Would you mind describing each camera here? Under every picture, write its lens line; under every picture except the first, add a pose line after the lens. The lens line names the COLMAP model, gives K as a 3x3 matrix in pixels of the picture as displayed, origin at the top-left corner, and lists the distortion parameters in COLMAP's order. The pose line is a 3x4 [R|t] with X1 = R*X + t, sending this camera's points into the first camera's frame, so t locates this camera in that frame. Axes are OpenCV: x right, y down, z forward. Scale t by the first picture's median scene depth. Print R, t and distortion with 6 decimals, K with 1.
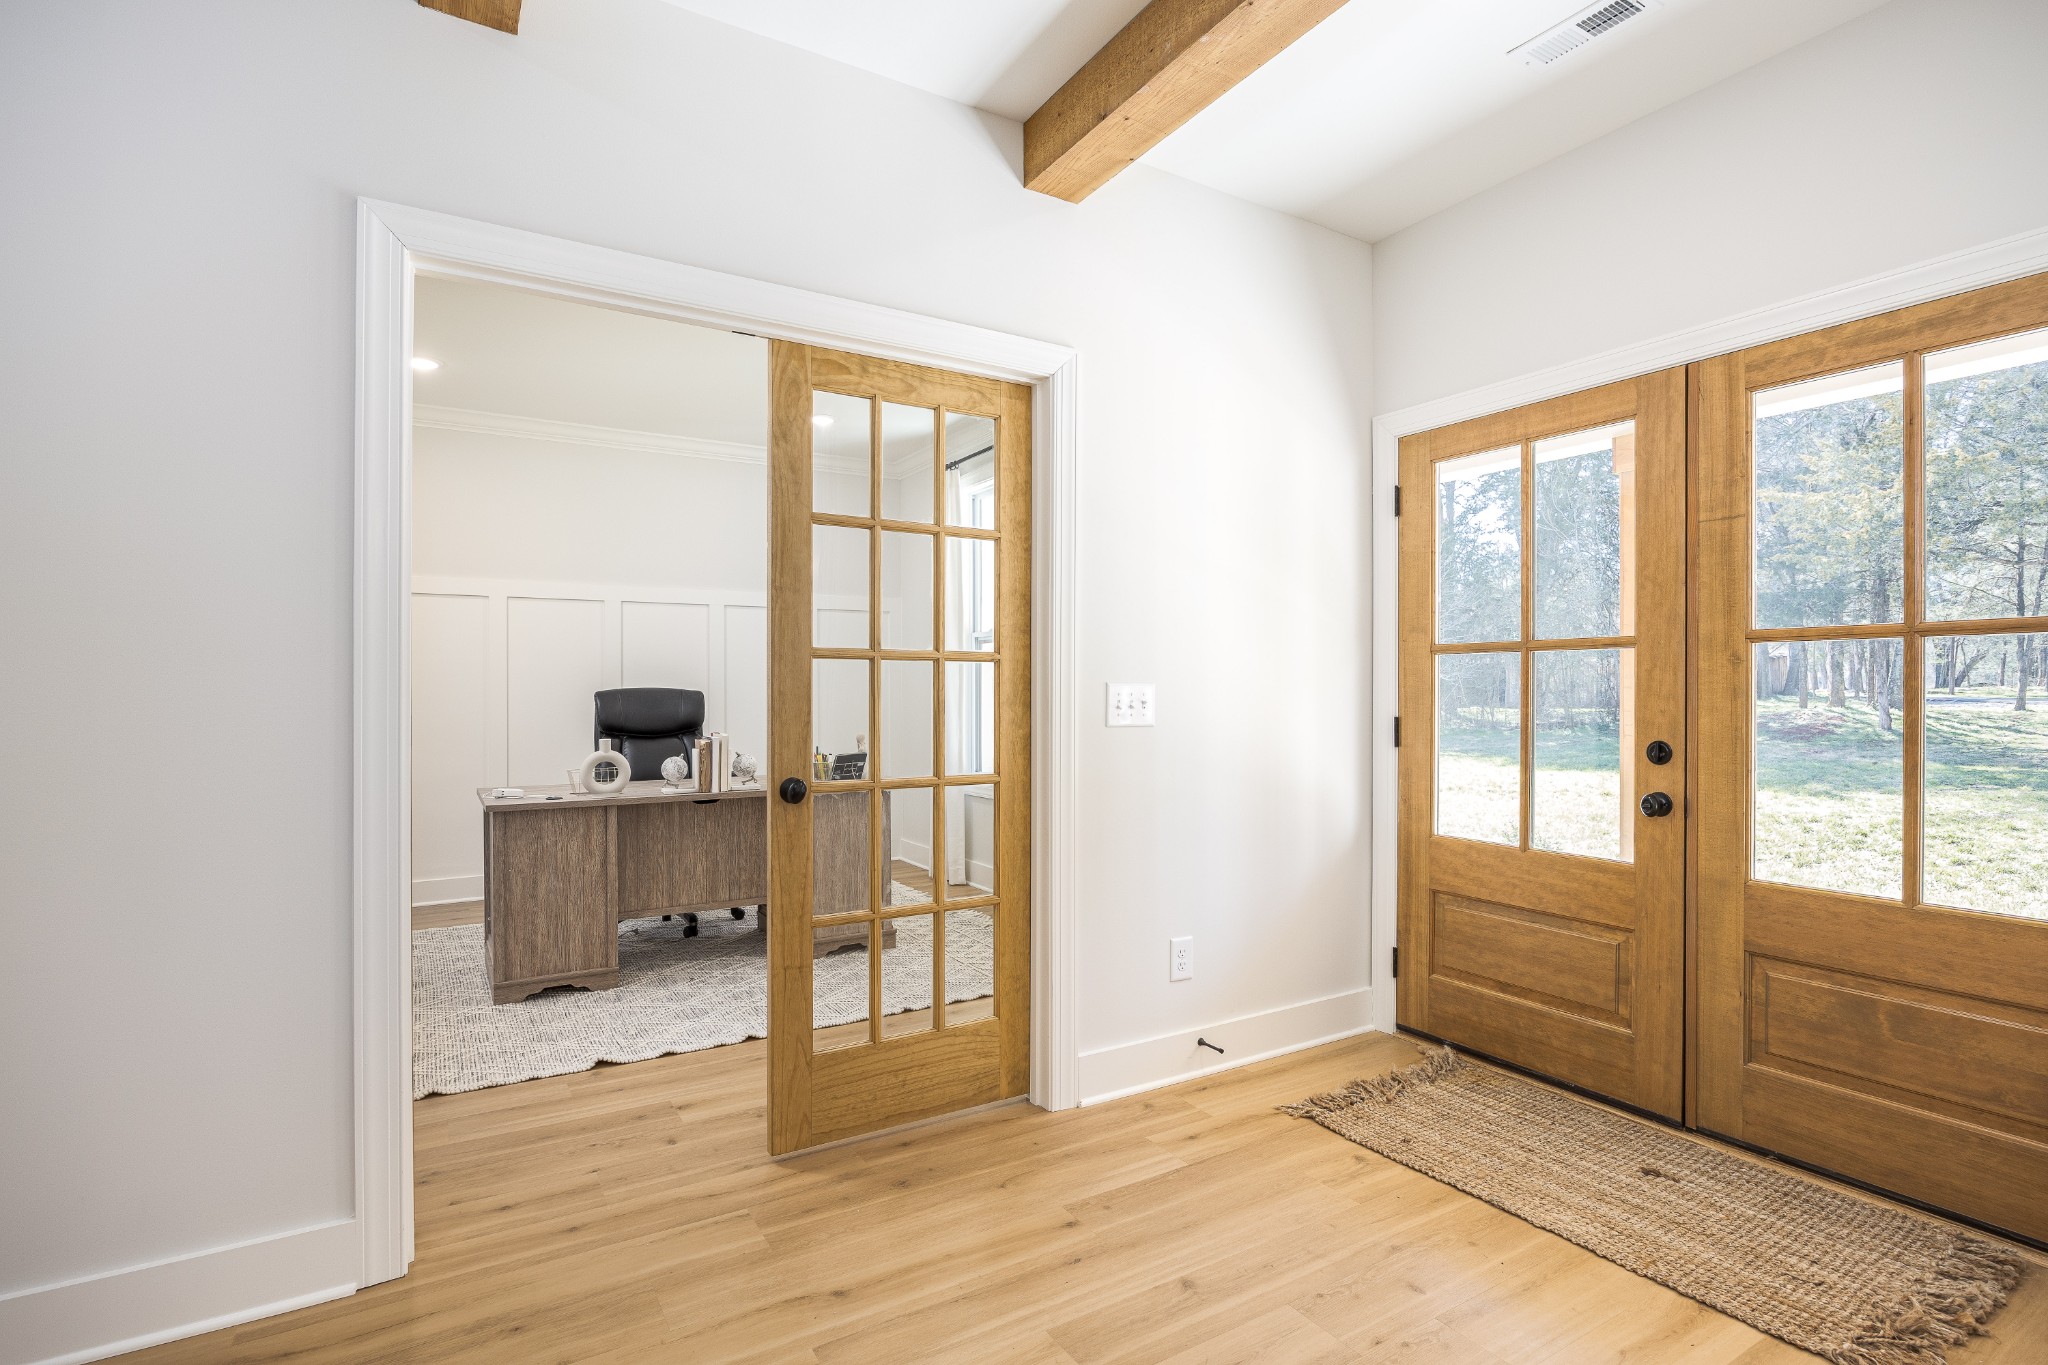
lens RADIAL K [[994.3, 0, 1019.2], [0, 994.3, 685.0], [0, 0, 1]] dist [-0.003116, 0.000077]
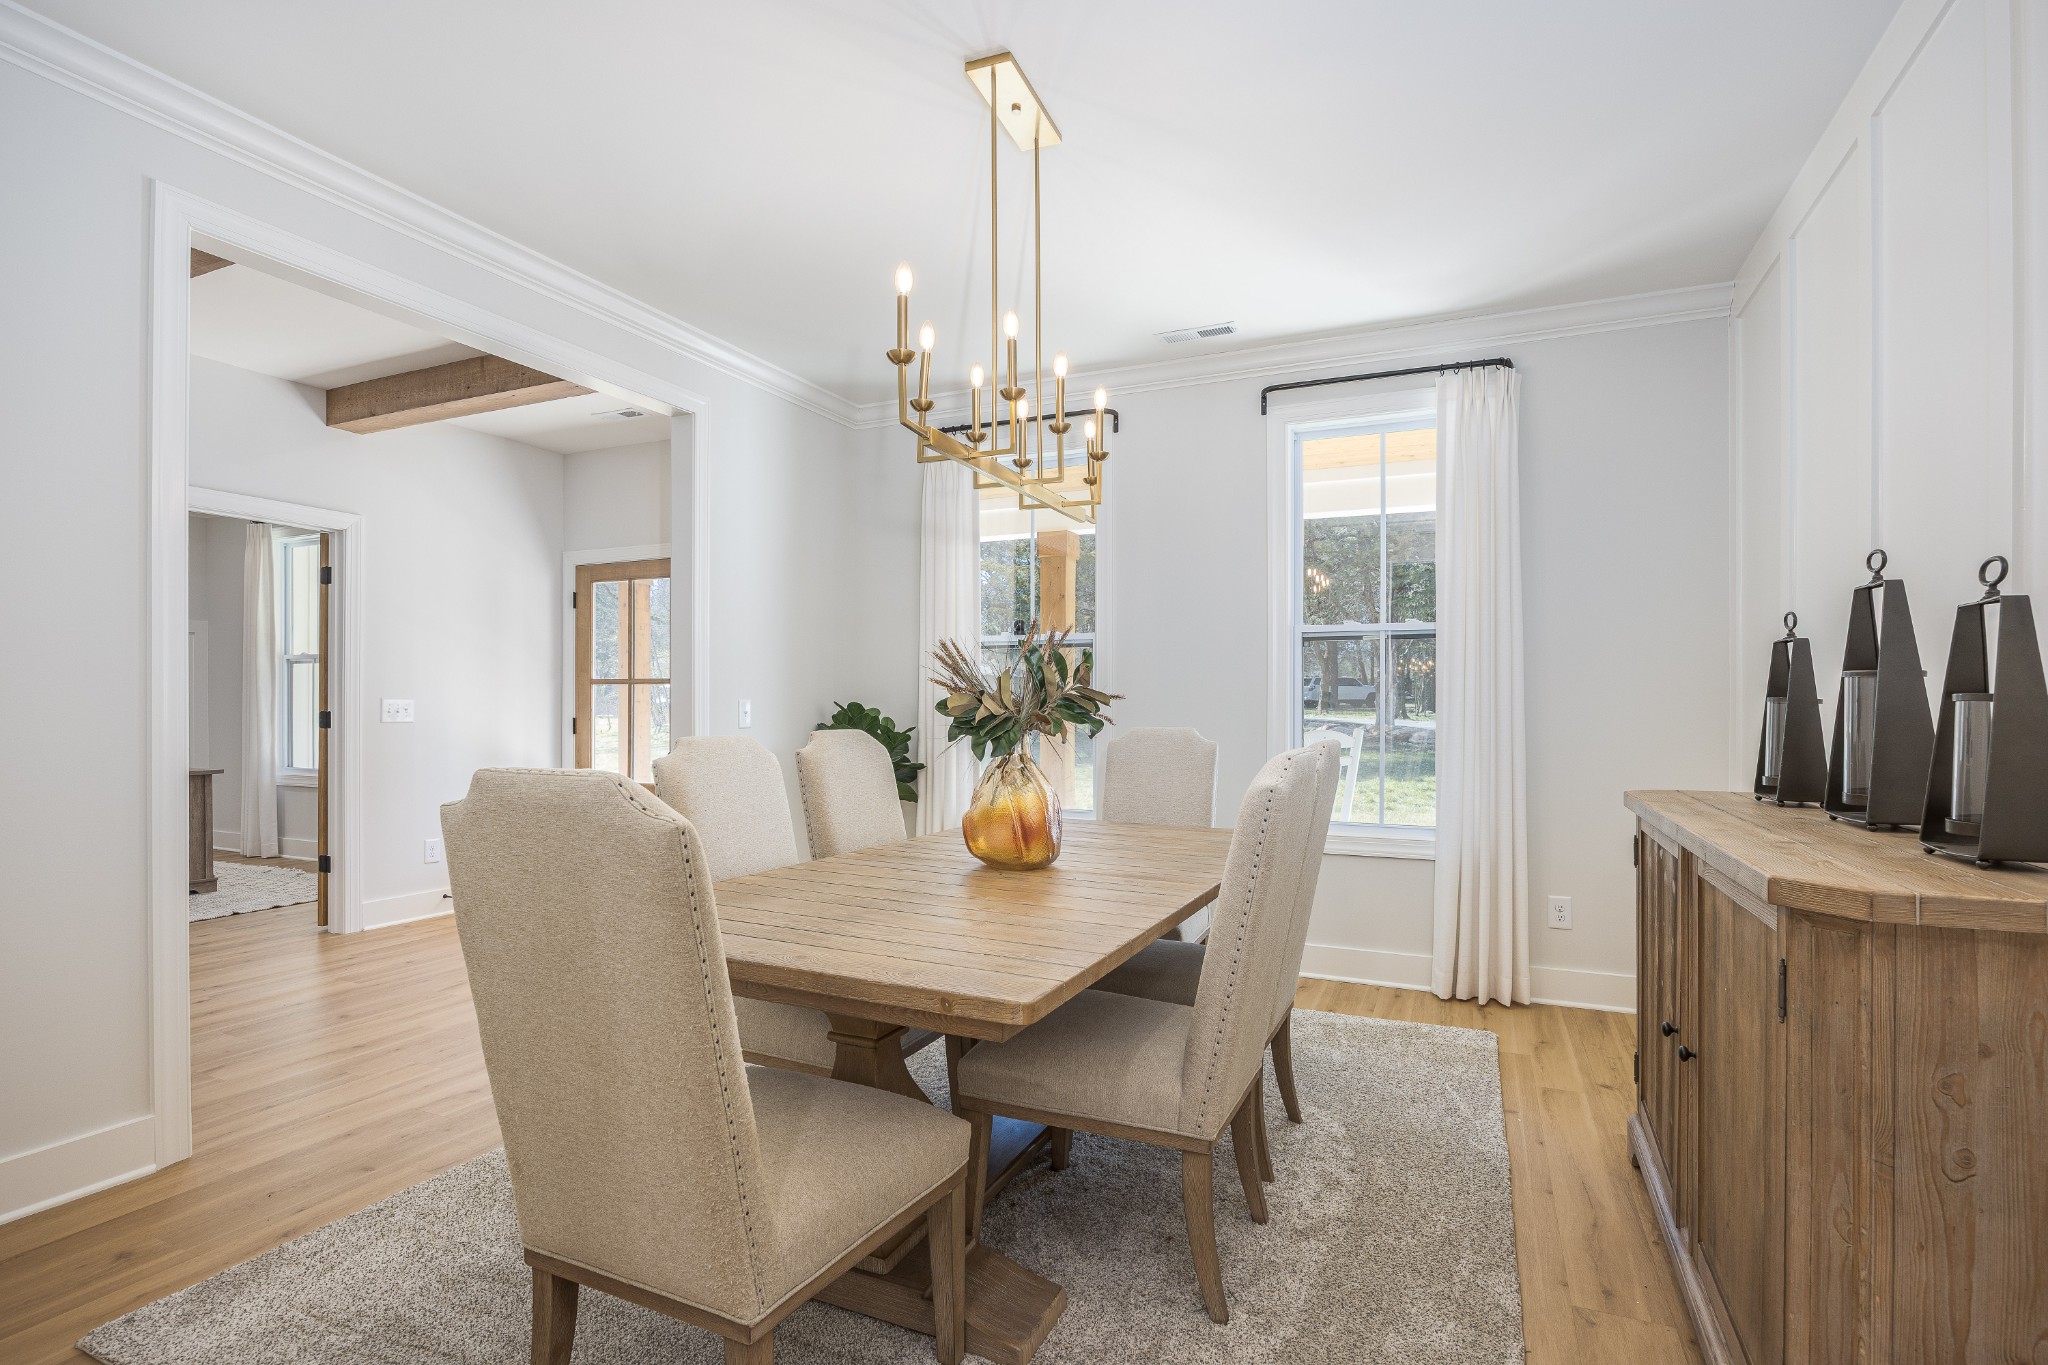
lens RADIAL K [[994.3, 0, 1014.2], [0, 994.3, 703.2], [0, 0, 1]] dist [-0.003116, 0.000077]
pose [[0.828626, 0.001608, 0.559800, 0.030017], [-0.003402, 0.999992, 0.002164, -0.001695], [-0.559792, -0.003698, 0.828625, -1.159806]]
